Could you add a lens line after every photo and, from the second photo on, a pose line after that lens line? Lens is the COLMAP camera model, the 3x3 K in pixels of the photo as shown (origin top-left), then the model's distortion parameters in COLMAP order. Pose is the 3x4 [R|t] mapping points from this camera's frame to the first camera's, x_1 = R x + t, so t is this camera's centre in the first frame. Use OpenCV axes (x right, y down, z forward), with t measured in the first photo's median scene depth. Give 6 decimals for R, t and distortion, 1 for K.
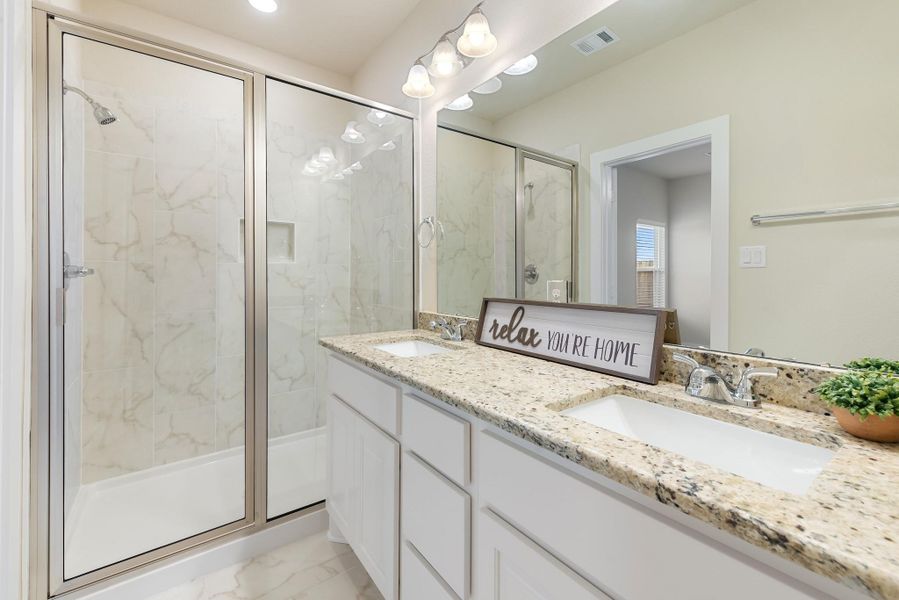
lens RADIAL K [[372.4, 0, 449.3], [0, 372.4, 289.1], [0, 0, 1]] dist [0.004319, -0.000557]
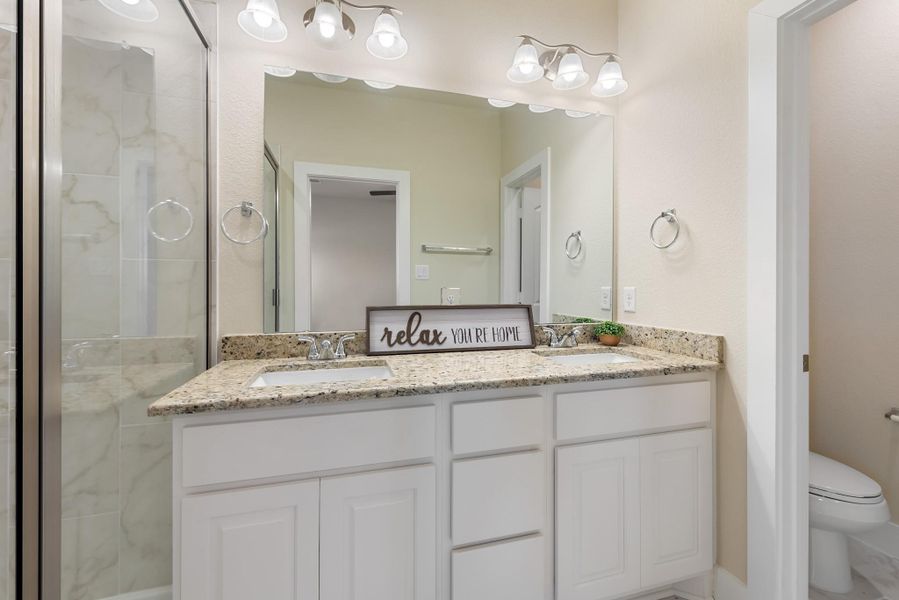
lens RADIAL K [[372.4, 0, 449.3], [0, 372.4, 289.1], [0, 0, 1]] dist [0.004319, -0.000557]
pose [[0.357780, -0.013077, 0.933714, -0.827641], [0.031214, 0.999511, 0.002038, -0.021194], [-0.933284, 0.028416, 0.358013, 0.518964]]
